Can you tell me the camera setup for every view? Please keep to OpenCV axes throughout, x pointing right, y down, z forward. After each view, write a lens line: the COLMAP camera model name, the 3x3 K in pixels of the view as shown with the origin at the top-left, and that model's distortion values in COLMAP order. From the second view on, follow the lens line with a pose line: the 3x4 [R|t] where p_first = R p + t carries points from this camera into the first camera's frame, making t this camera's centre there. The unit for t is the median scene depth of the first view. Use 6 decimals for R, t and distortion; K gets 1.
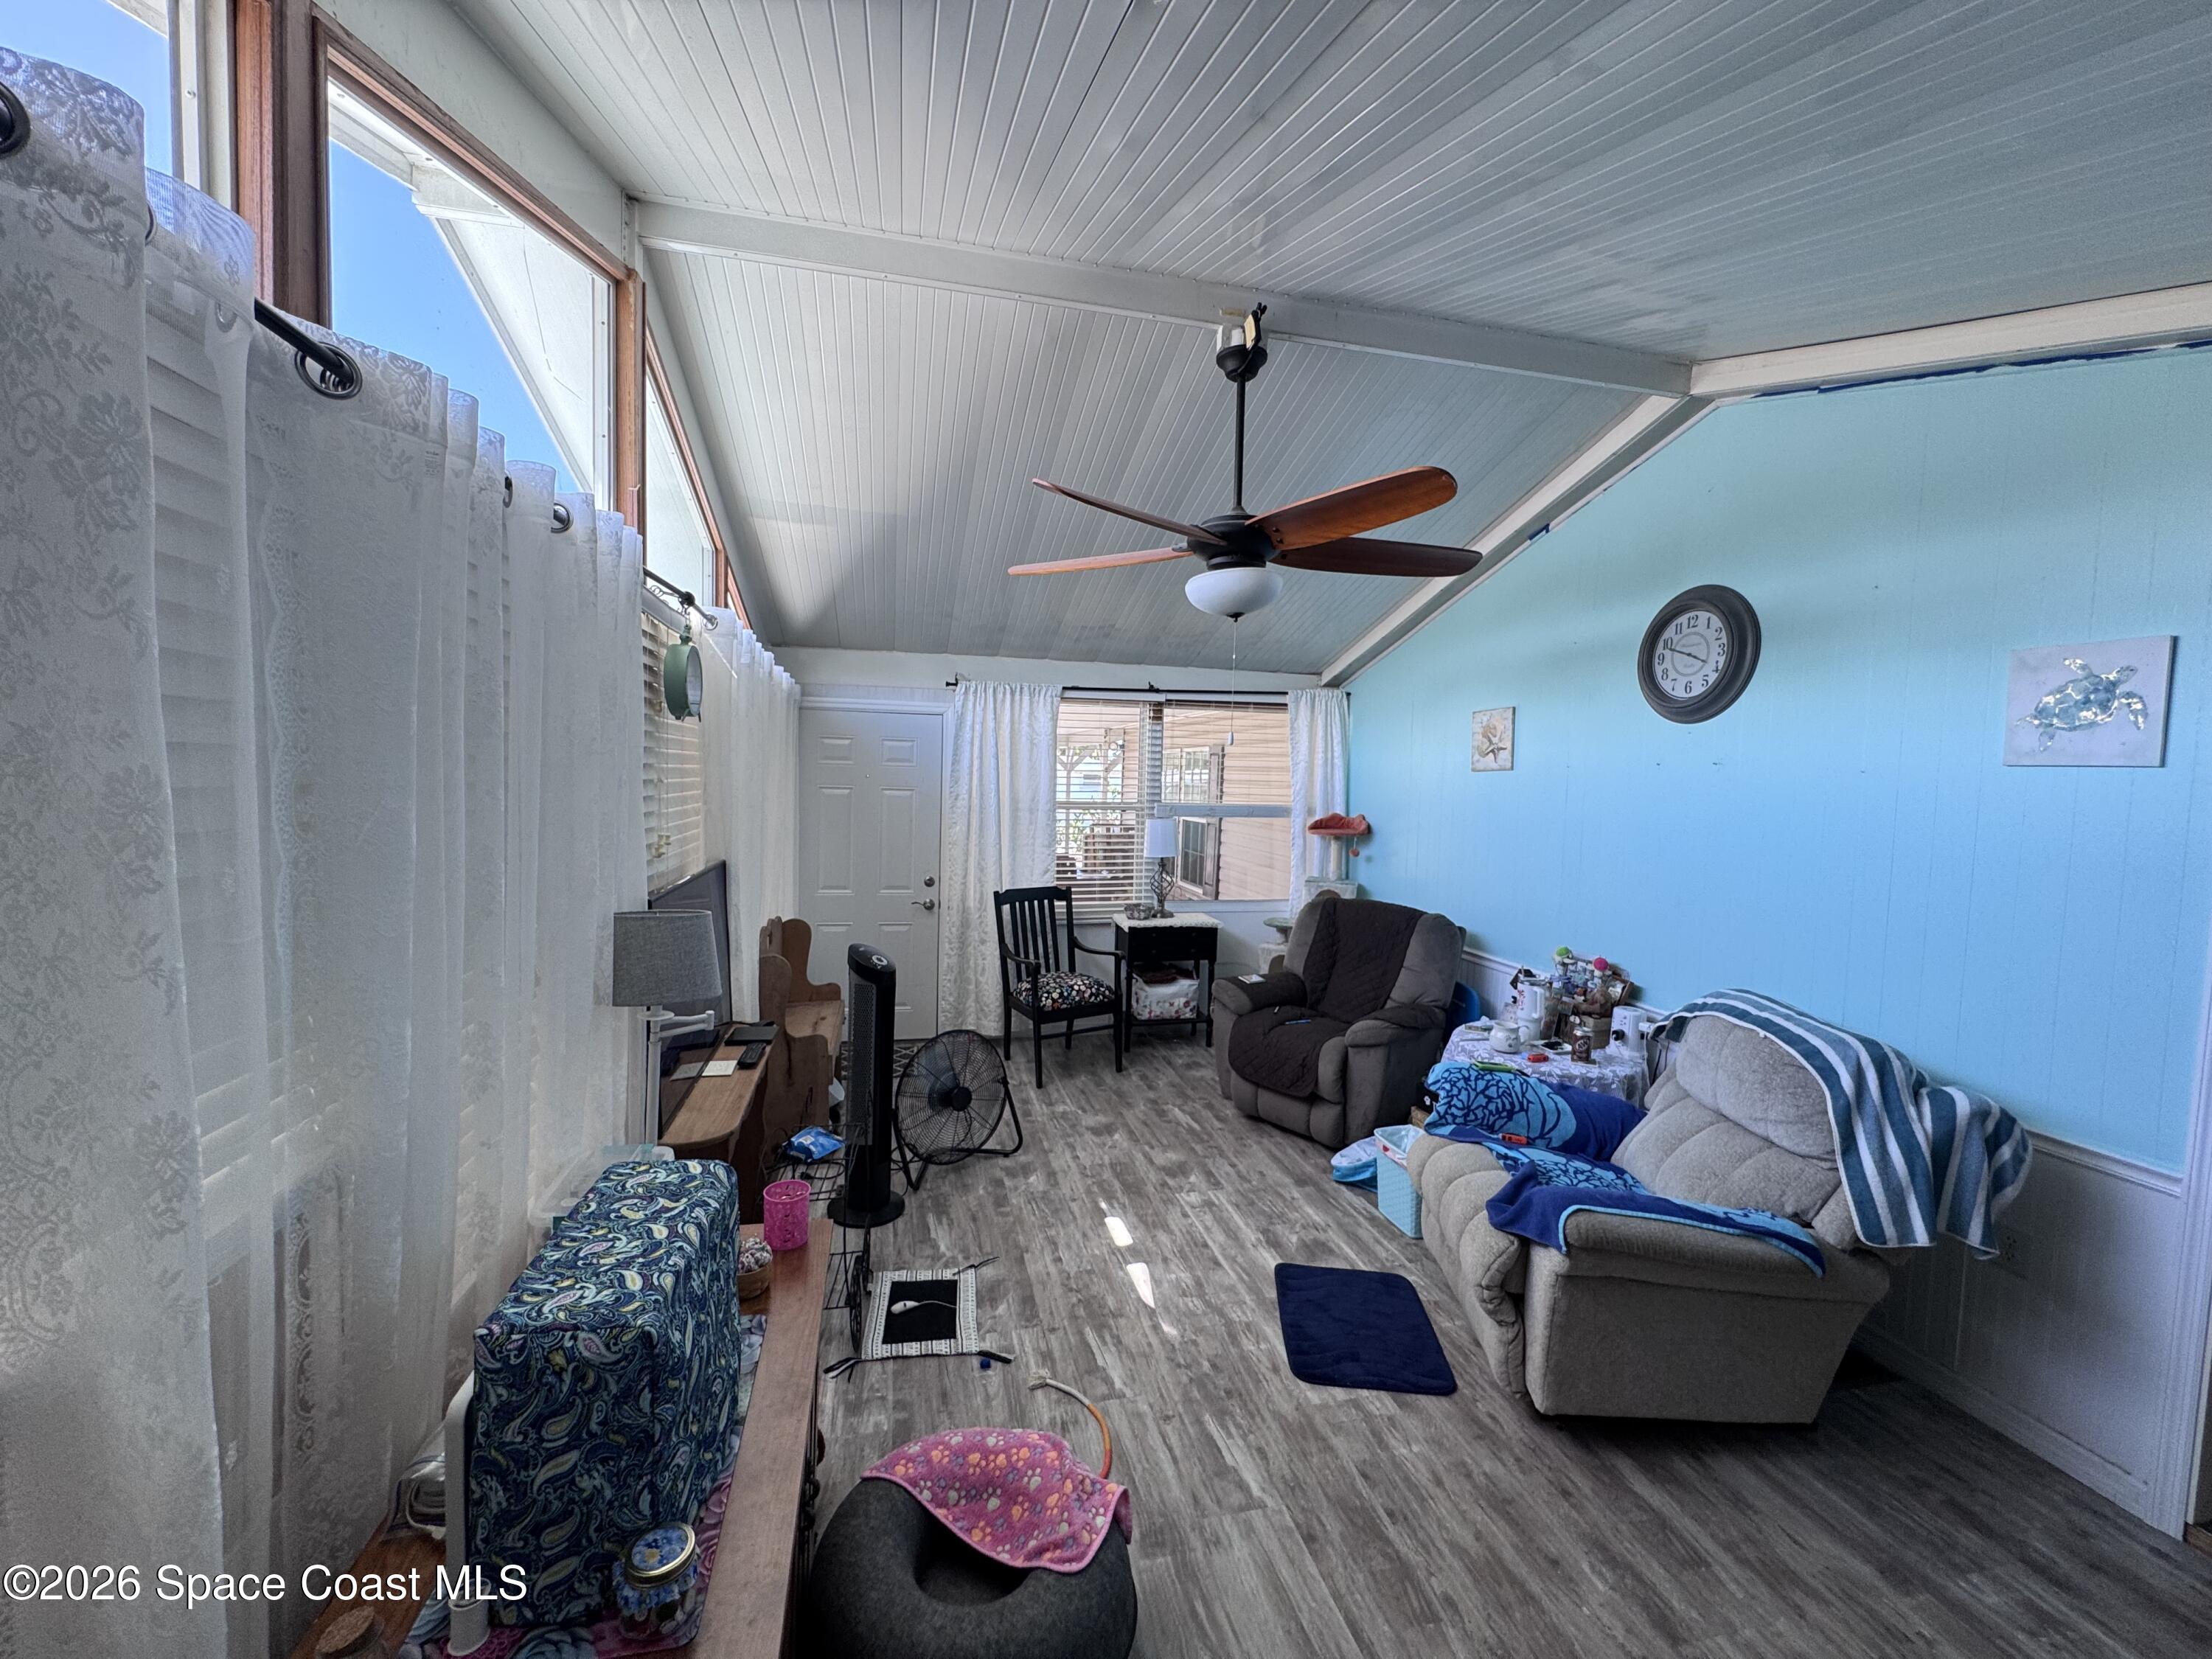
lens RADIAL K [[884.5, 0, 1103.9], [0, 884.5, 827.3], [0, 0, 1]] dist [-0.002690, 0.000508]
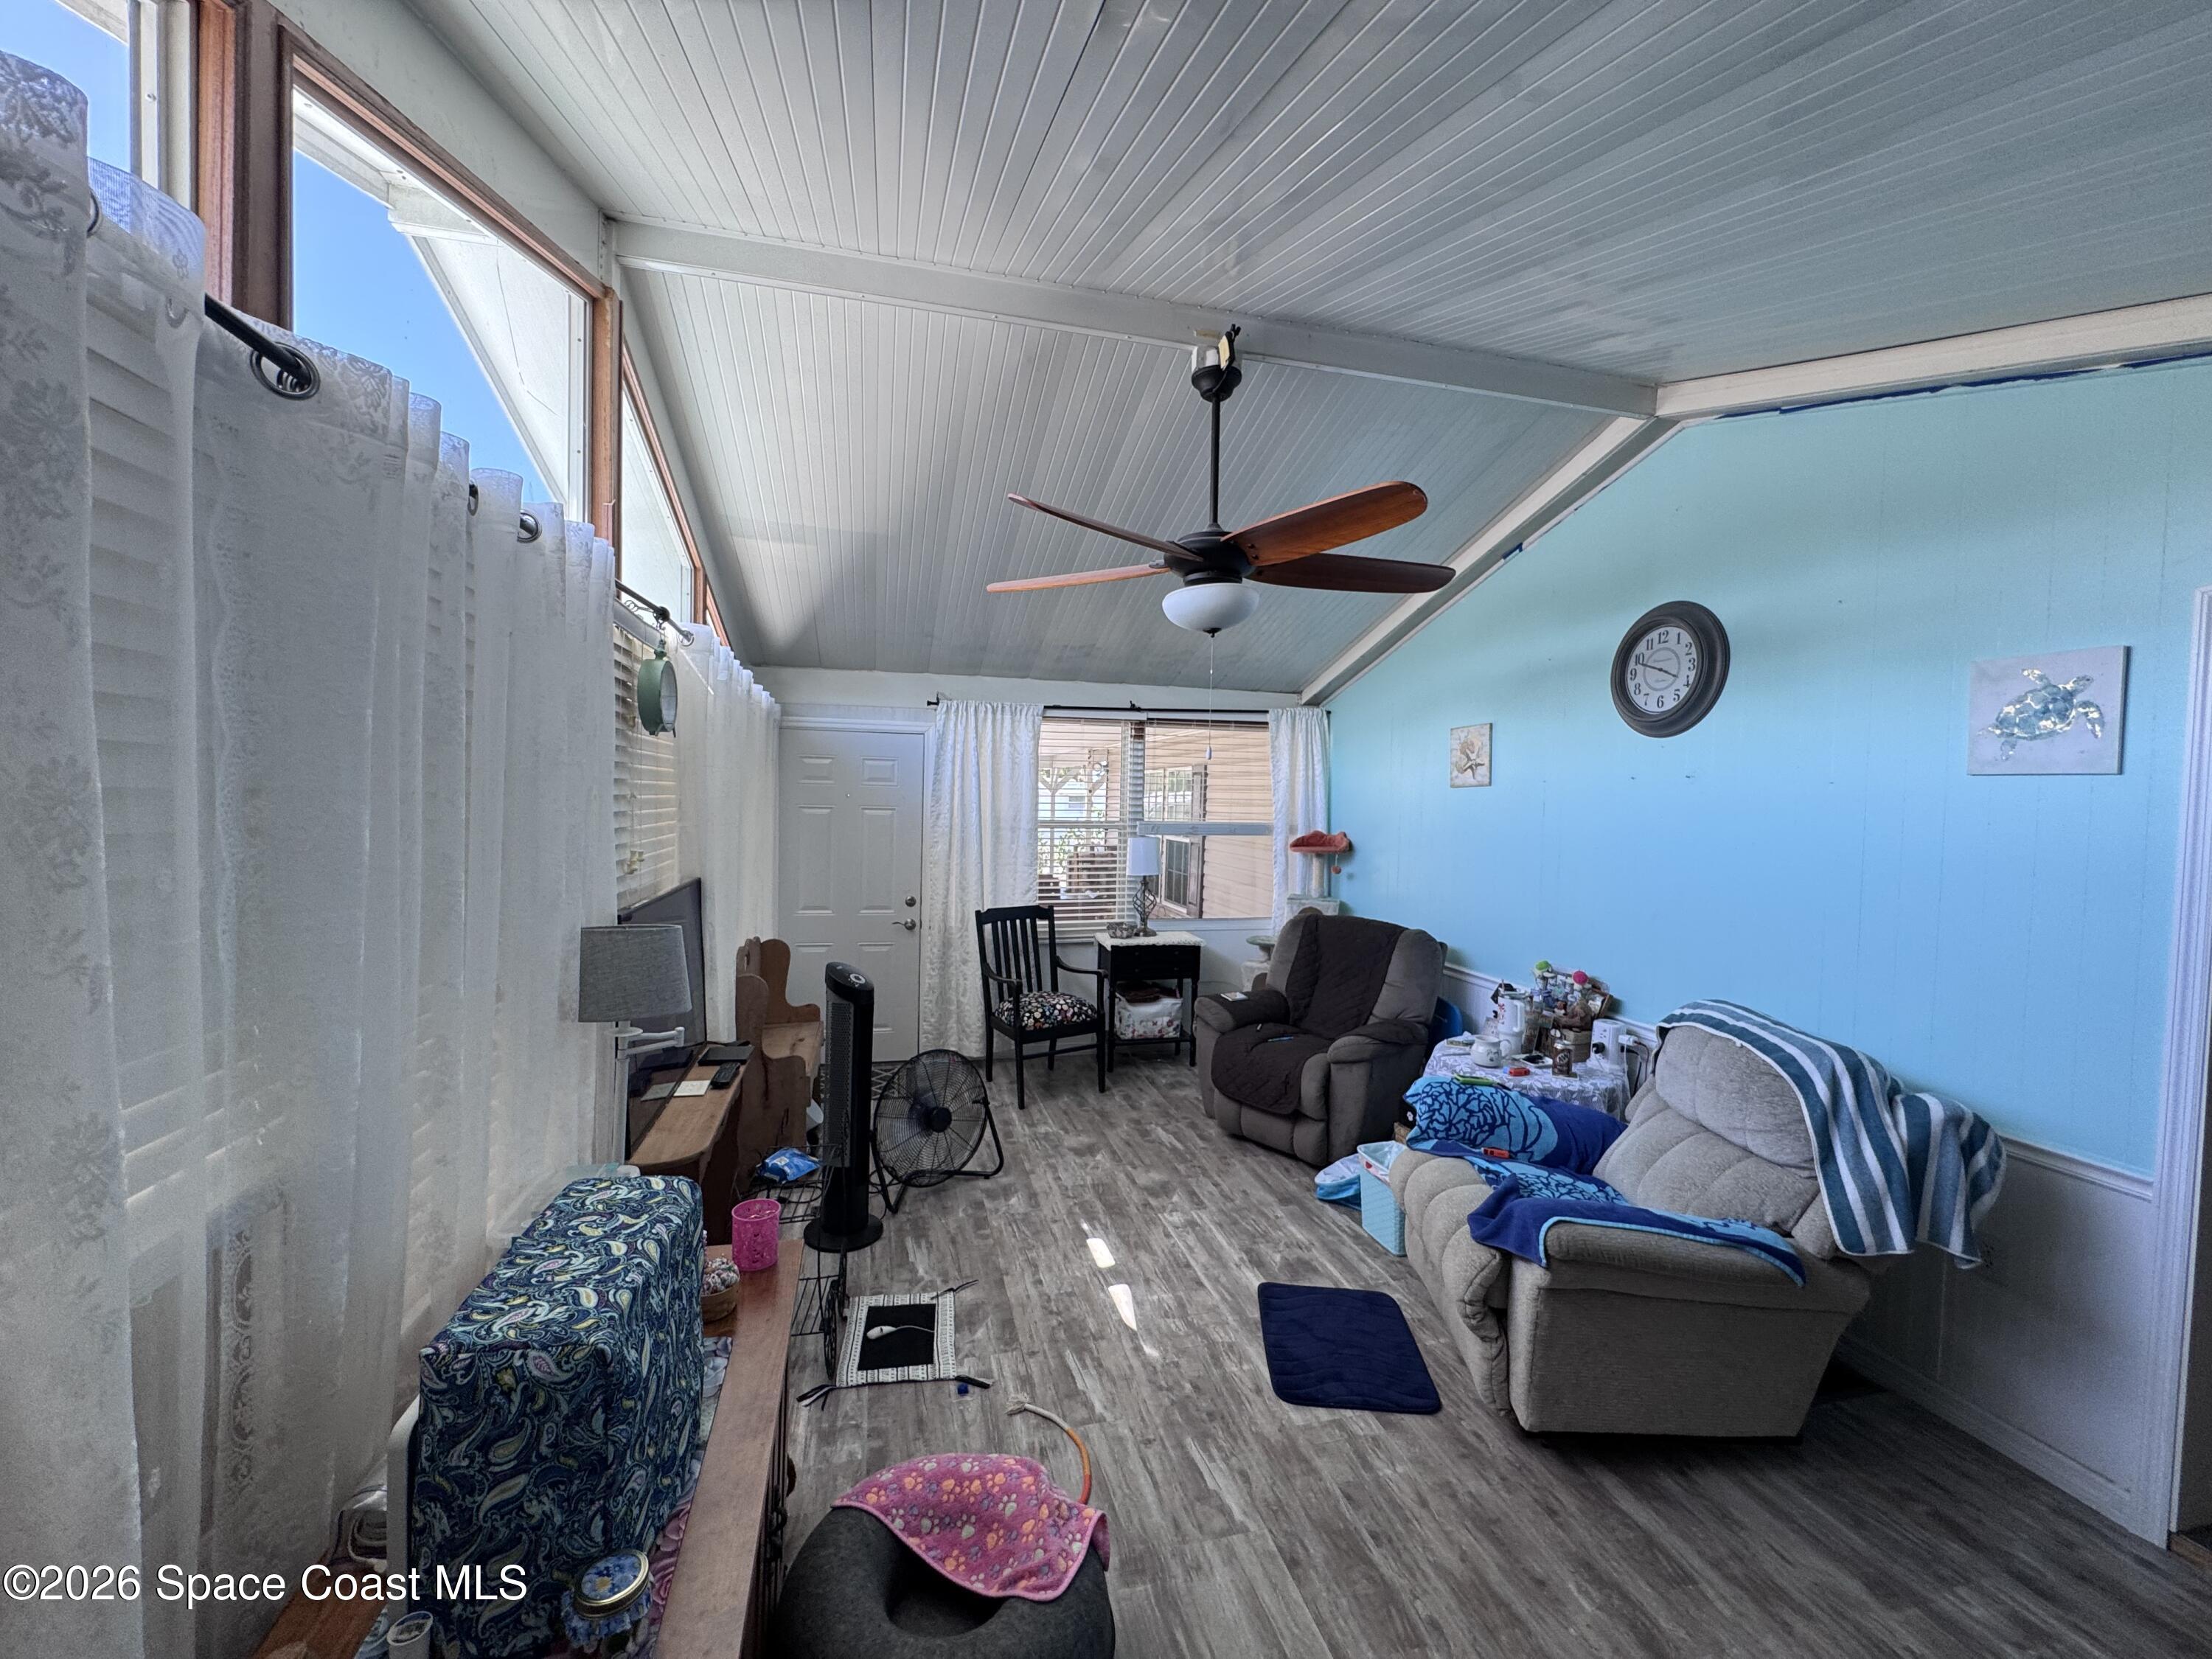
lens RADIAL K [[884.5, 0, 1104.1], [0, 884.5, 828.0], [0, 0, 1]] dist [-0.002690, 0.000508]
pose [[0.999857, -0.004989, 0.016140, 0.008898], [0.005388, 0.999679, -0.024775, 0.009631], [-0.016011, 0.024859, 0.999563, 0.002535]]
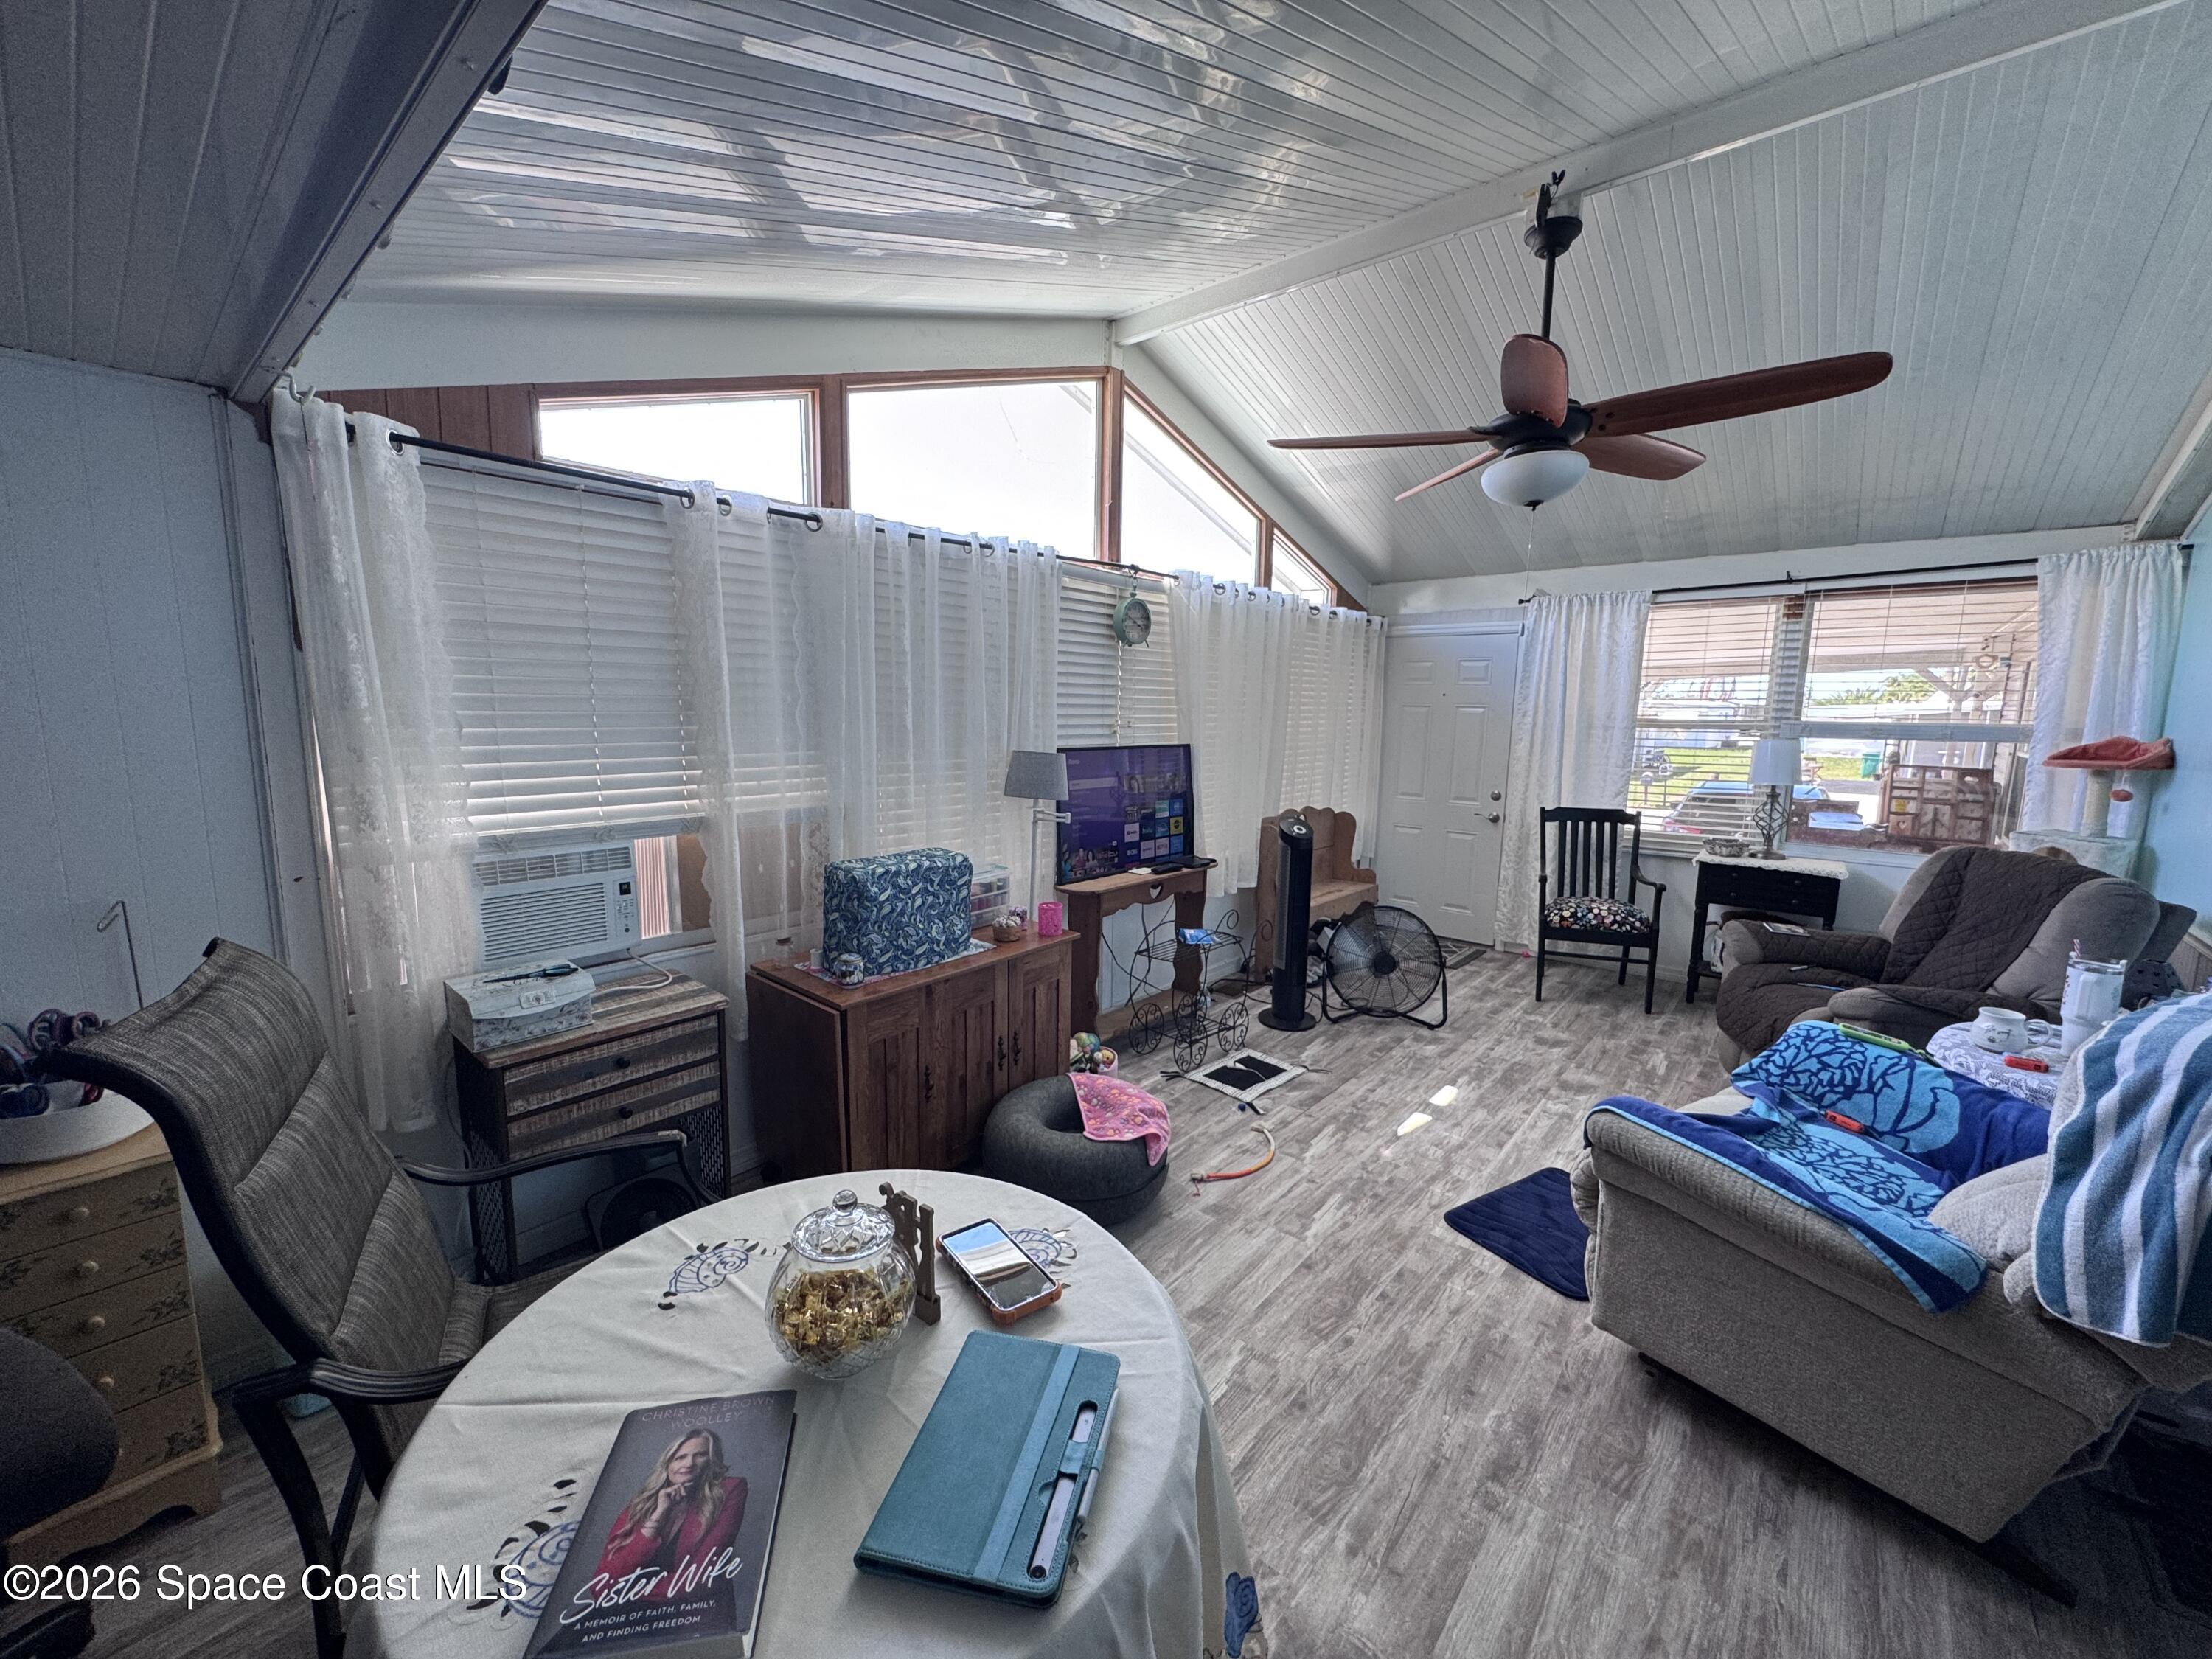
lens RADIAL K [[884.5, 0, 1105.2], [0, 884.5, 826.2], [0, 0, 1]] dist [-0.002690, 0.000508]
pose [[0.589829, 0.093864, -0.802054, 0.745812], [-0.046489, 0.995521, 0.082317, 0.066268], [0.806189, -0.011266, 0.591551, 0.021796]]
